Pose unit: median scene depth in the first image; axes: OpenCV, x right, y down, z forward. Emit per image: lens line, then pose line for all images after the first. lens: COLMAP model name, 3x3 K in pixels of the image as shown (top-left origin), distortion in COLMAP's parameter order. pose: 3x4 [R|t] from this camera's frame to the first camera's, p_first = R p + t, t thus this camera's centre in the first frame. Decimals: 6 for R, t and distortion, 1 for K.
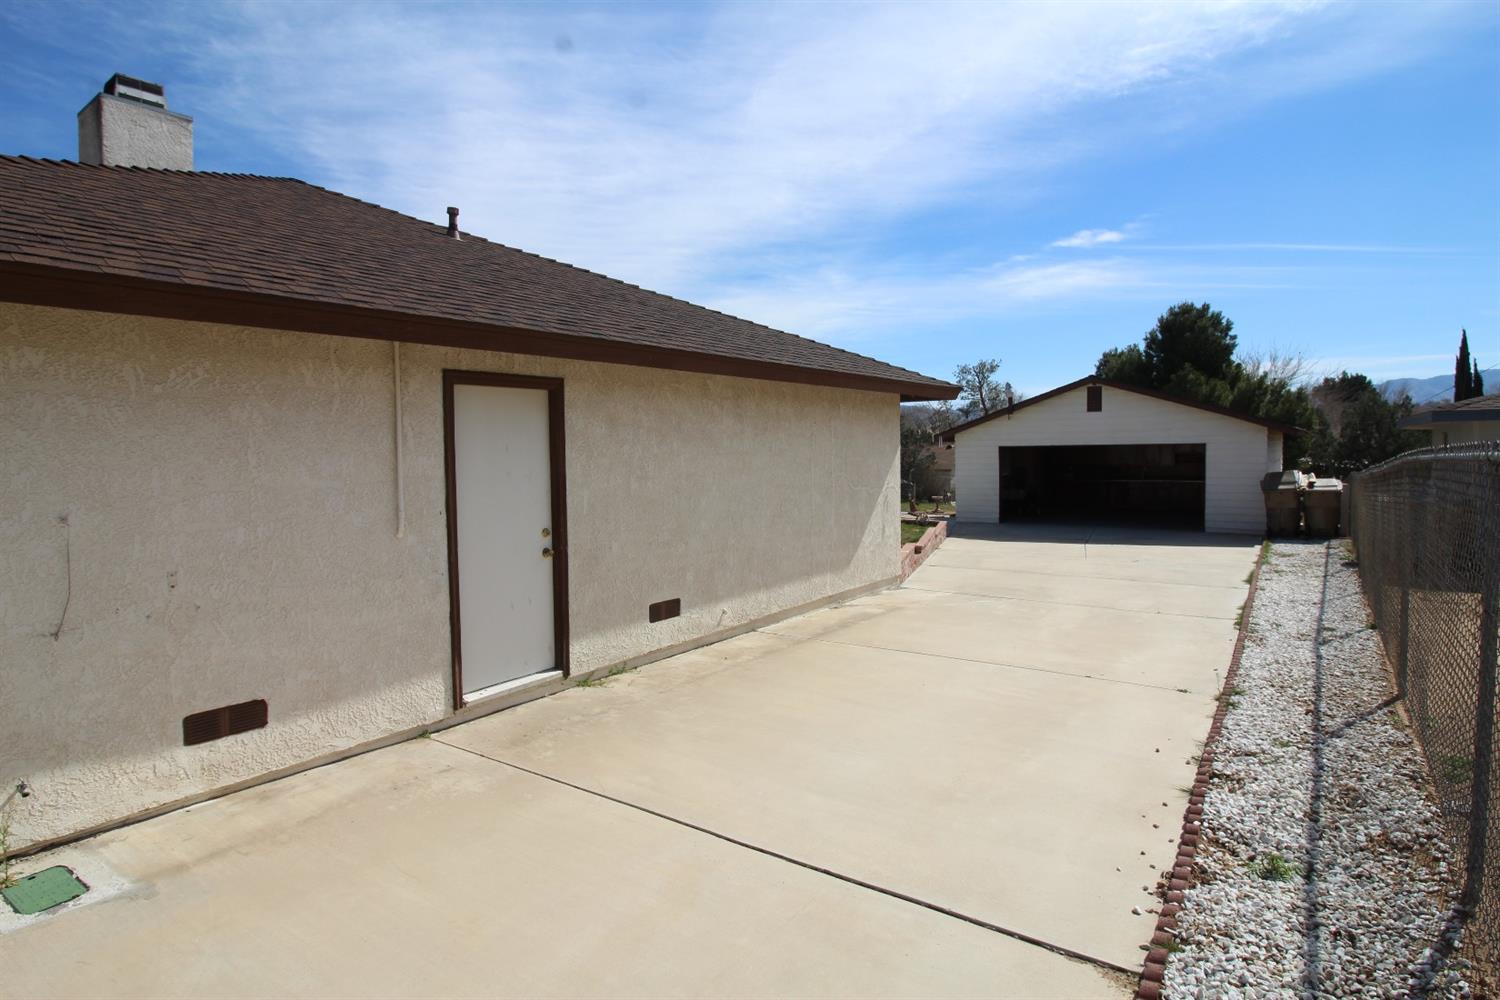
lens RADIAL K [[779.6, 0, 752.4], [0, 779.6, 497.3], [0, 0, 1]] dist [-0.022550, 0.000326]
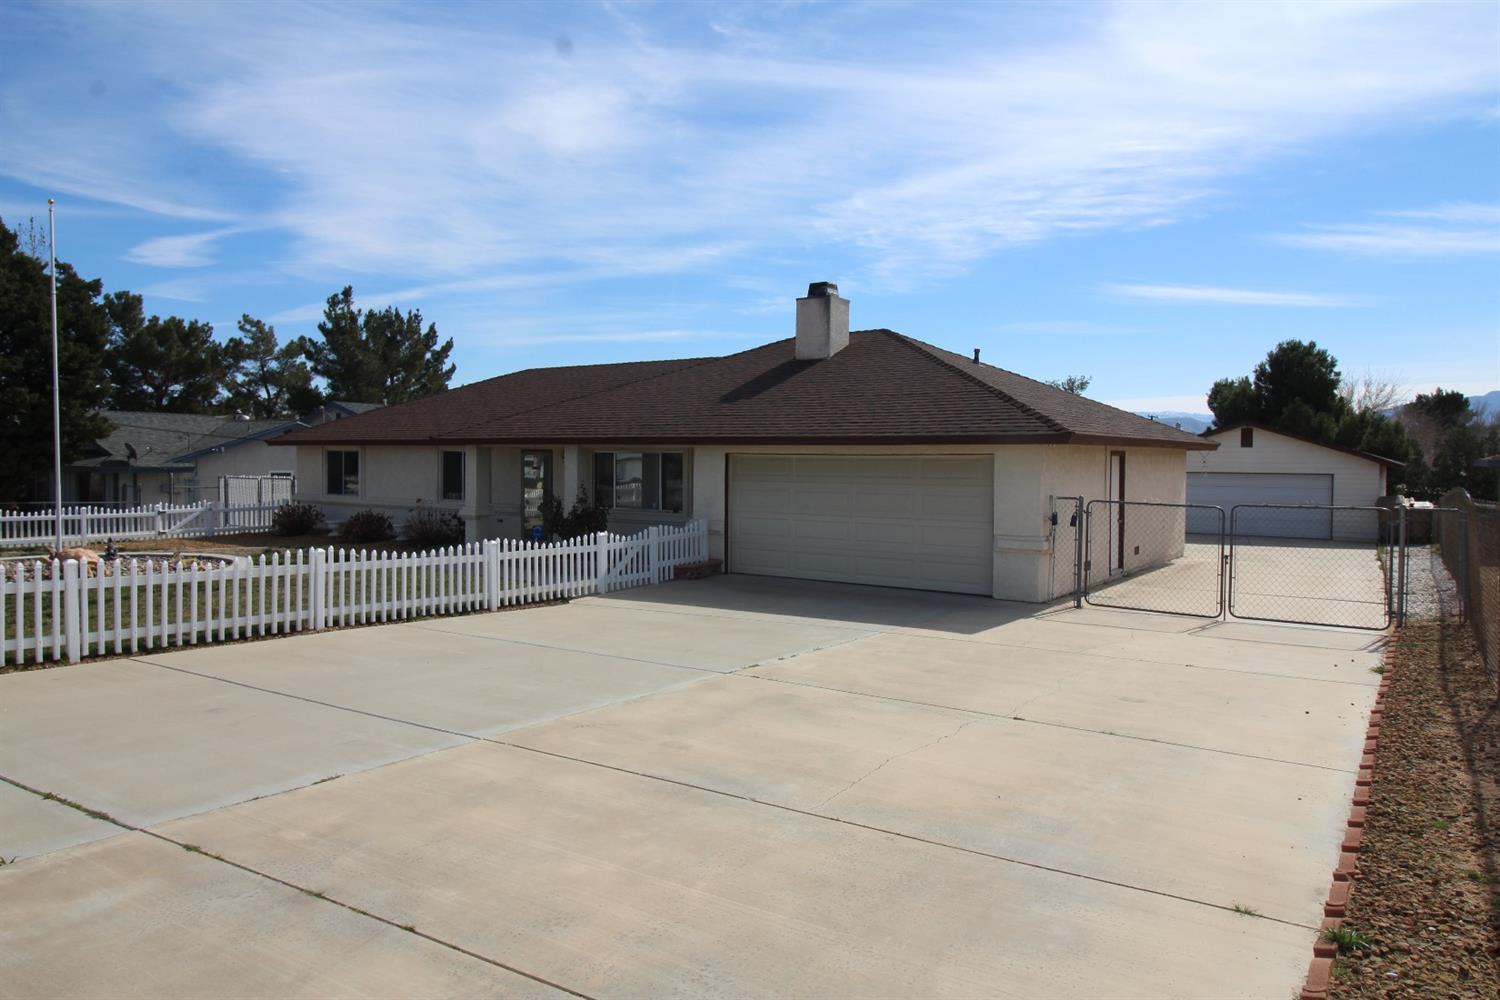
lens RADIAL K [[983.6, 0, 748.7], [0, 983.6, 494.9], [0, 0, 1]] dist [-0.002959, -0.003513]
pose [[0.998969, 0.017484, 0.041903, -0.253392], [-0.016472, 0.999567, -0.024380, 0.012719], [-0.042311, 0.023664, 0.998824, -0.335307]]
